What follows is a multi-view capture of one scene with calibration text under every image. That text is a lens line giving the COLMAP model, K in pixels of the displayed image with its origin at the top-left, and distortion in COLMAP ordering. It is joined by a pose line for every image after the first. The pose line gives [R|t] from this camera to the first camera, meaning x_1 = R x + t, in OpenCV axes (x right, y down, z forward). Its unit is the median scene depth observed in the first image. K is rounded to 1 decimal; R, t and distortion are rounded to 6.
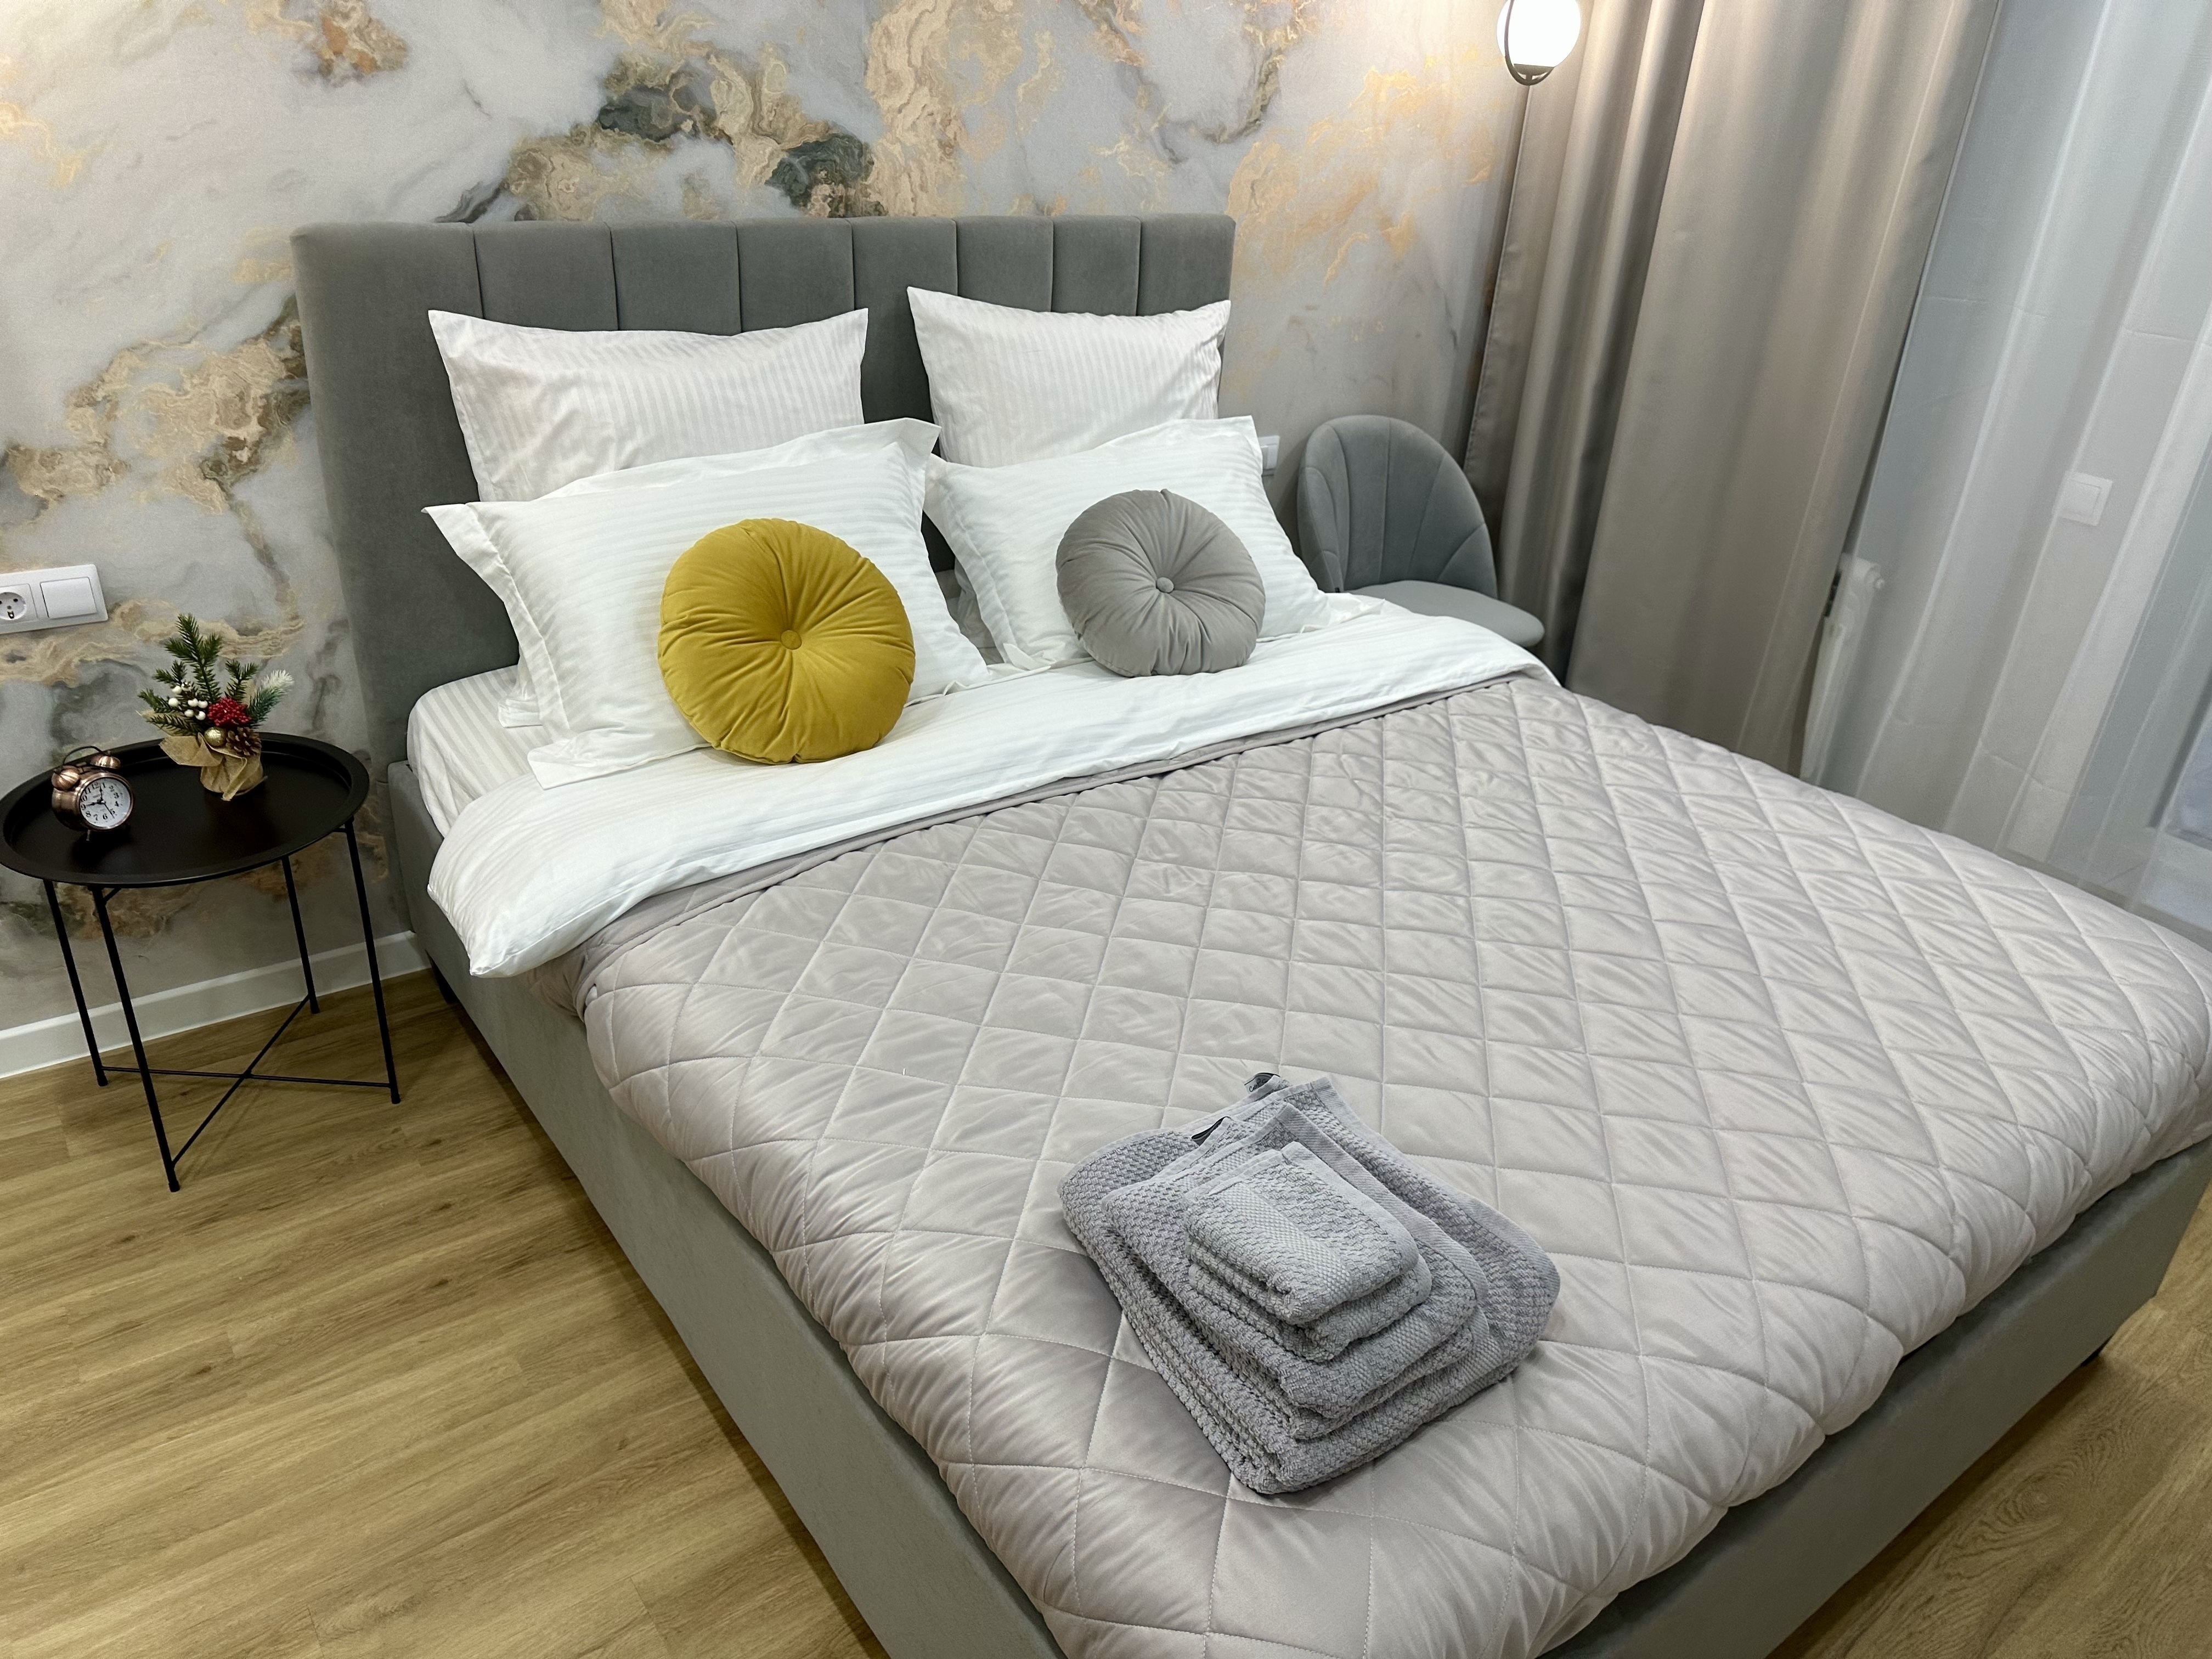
lens RADIAL K [[1552.1, 0, 1104.2], [0, 1552.1, 827.8], [0, 0, 1]] dist [0.047170, -0.055765]
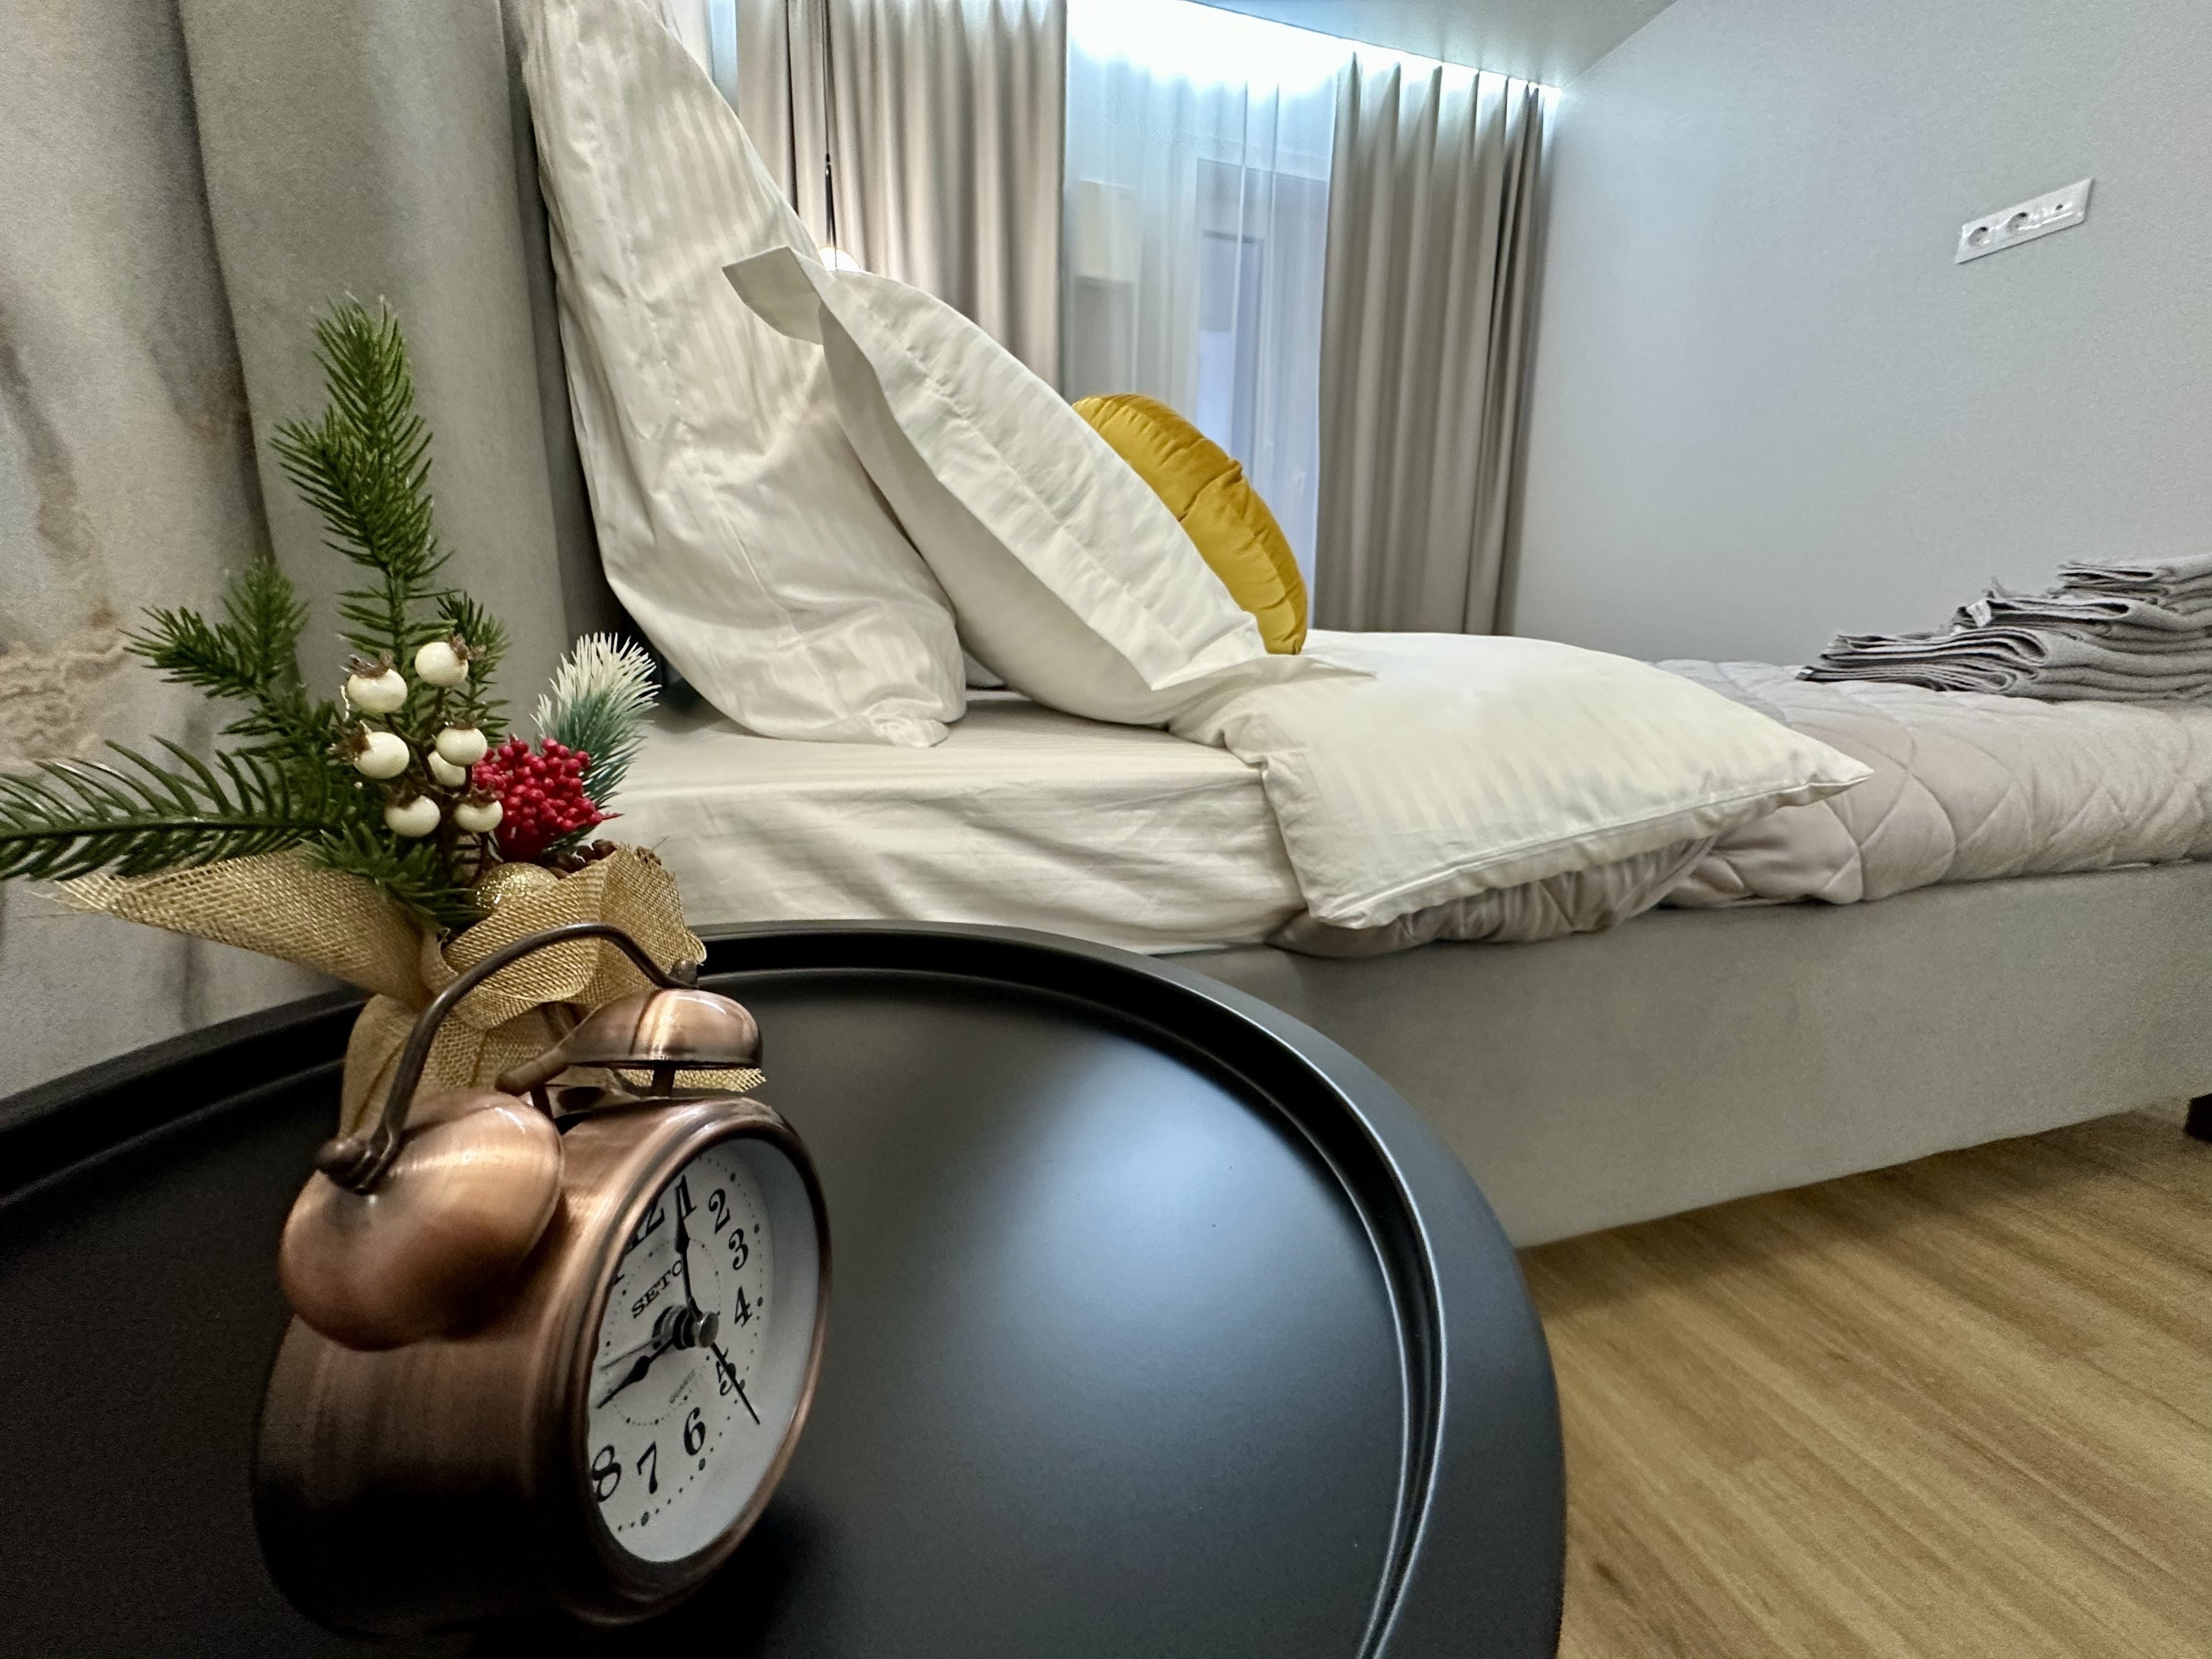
lens RADIAL K [[876.9, 0, 1104.7], [0, 876.9, 831.9], [0, 0, 1]] dist [-0.004783, 0.000542]
pose [[0.330386, -0.257977, 0.907906, -0.646051], [0.445593, 0.890608, 0.090911, -0.040298], [-0.832041, 0.374521, 0.409198, 0.862877]]
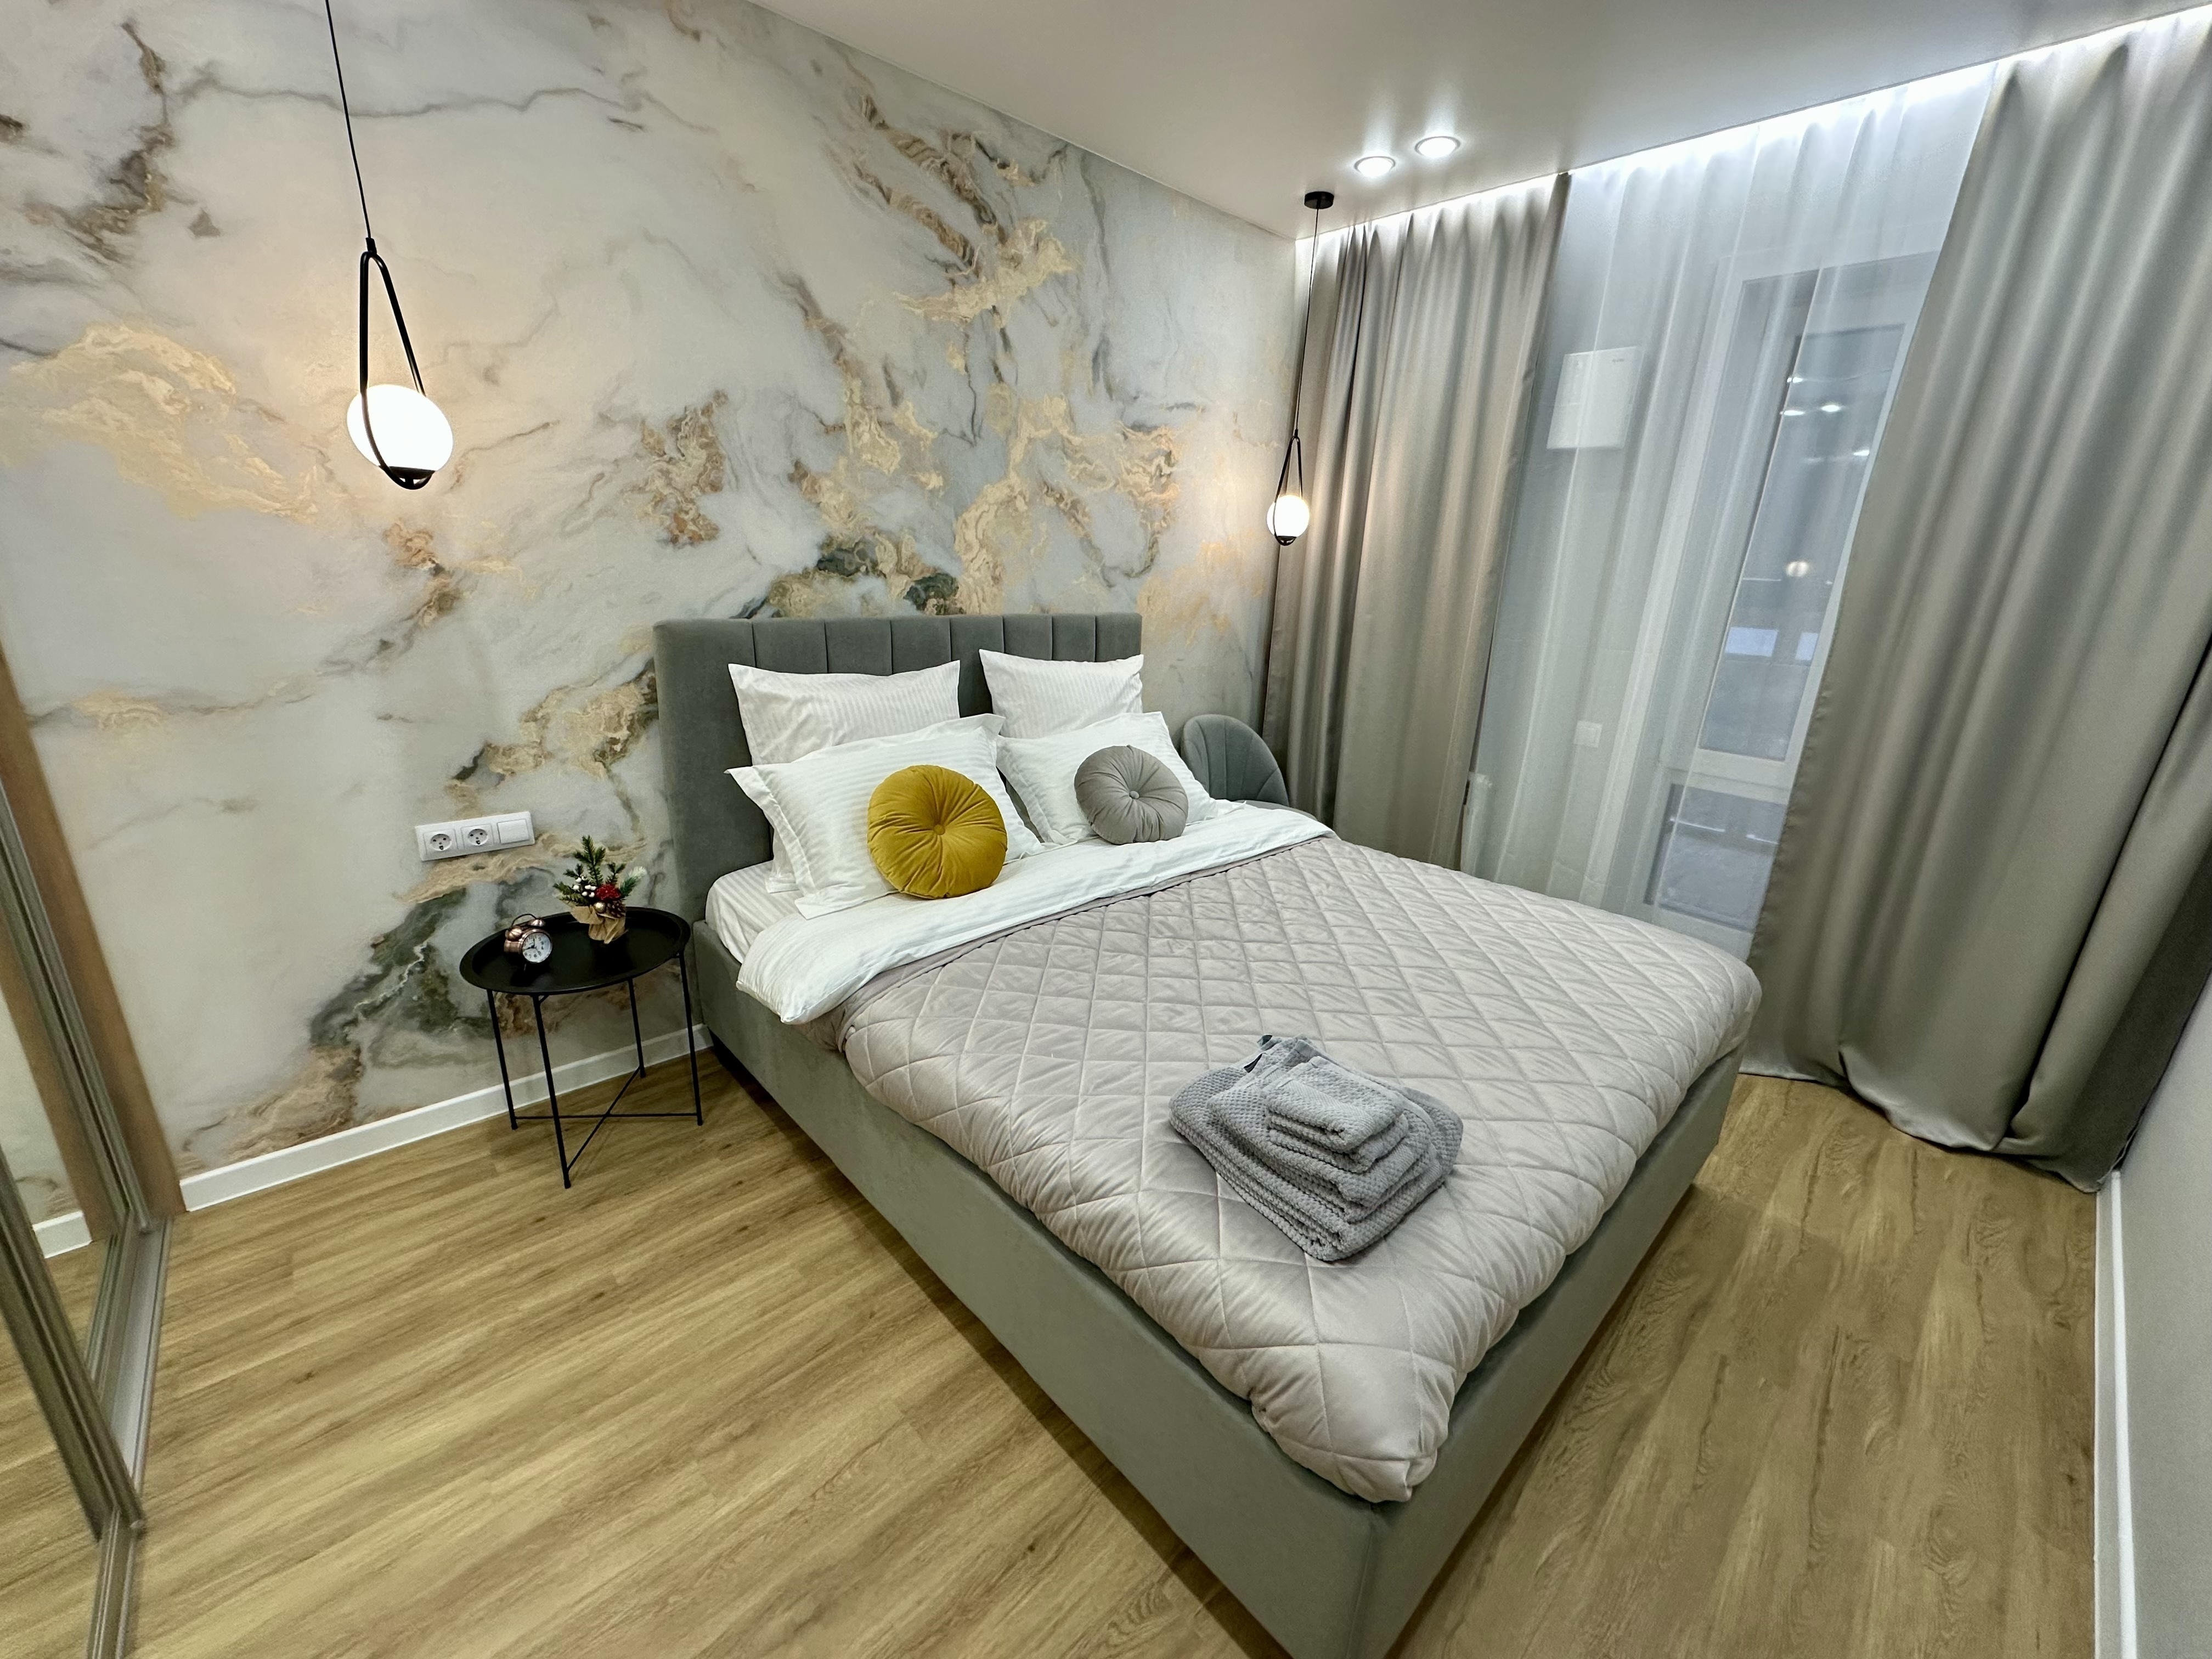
lens RADIAL K [[876.9, 0, 1103.4], [0, 876.9, 830.4], [0, 0, 1]] dist [-0.004783, 0.000542]
pose [[0.993991, -0.054412, 0.094977, -0.106405], [0.069346, 0.984385, -0.161793, 0.051680], [-0.084691, 0.167407, 0.982244, 0.002094]]
